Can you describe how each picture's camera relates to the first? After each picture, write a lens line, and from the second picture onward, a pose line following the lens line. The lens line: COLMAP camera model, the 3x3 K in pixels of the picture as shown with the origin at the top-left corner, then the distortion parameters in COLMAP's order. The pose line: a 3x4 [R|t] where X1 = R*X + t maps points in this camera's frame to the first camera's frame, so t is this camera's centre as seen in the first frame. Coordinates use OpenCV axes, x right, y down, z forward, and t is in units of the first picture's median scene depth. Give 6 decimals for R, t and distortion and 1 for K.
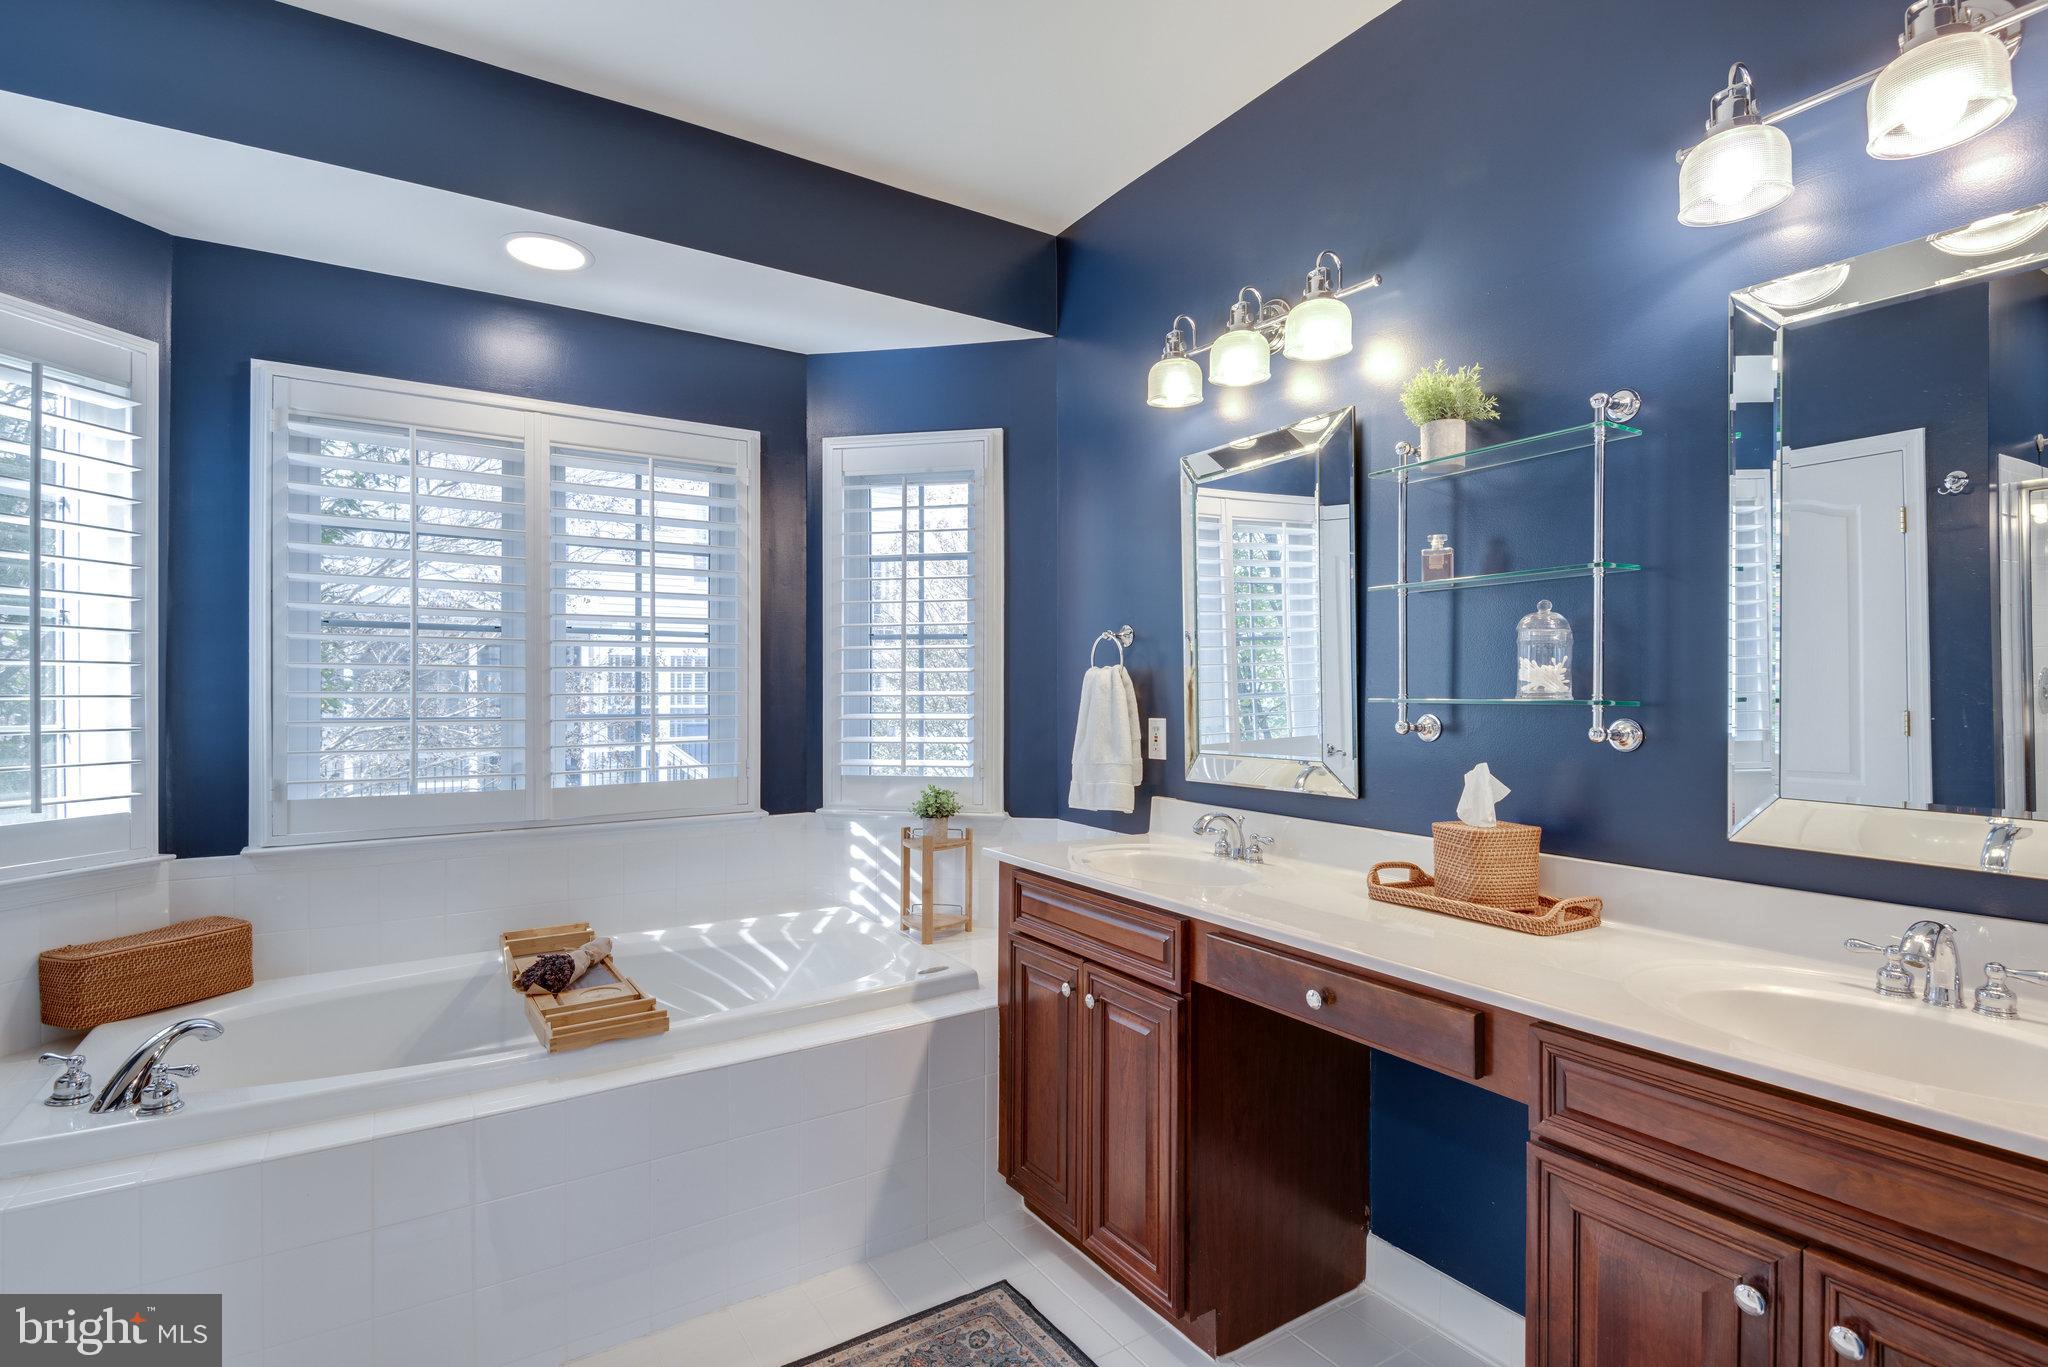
lens RADIAL K [[976.2, 0, 1036.7], [0, 976.2, 689.7], [0, 0, 1]] dist [0.012599, -0.010890]
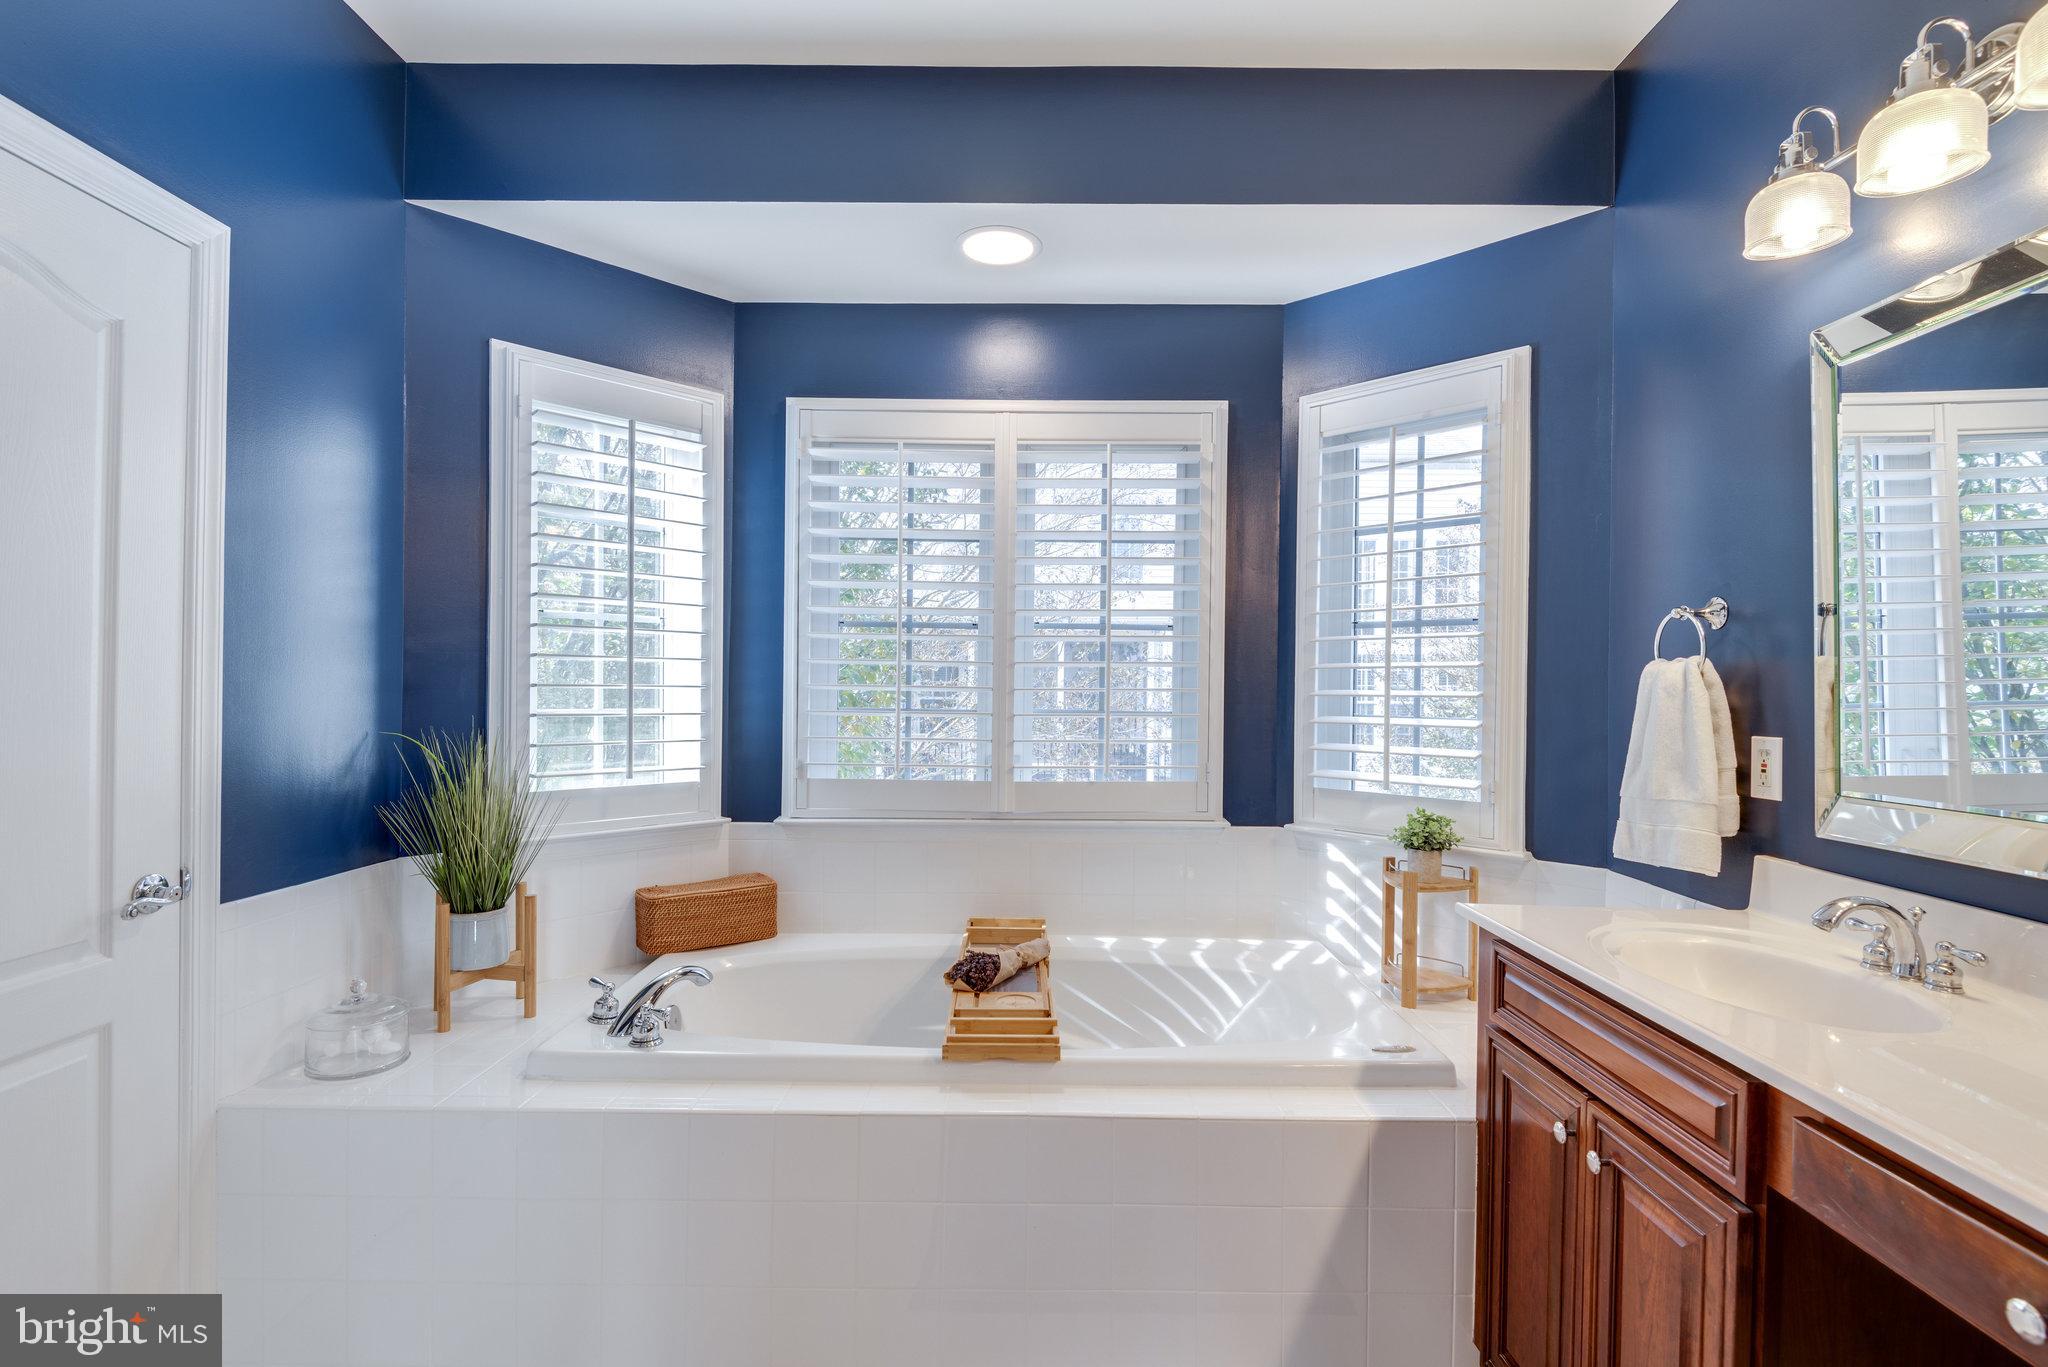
lens RADIAL K [[976.2, 0, 1027.3], [0, 976.2, 684.7], [0, 0, 1]] dist [0.012599, -0.010890]
pose [[0.831776, 0.010111, -0.555020, 0.080770], [-0.010069, 0.999944, 0.003127, -0.003142], [0.555021, 0.002988, 0.831831, 0.185437]]
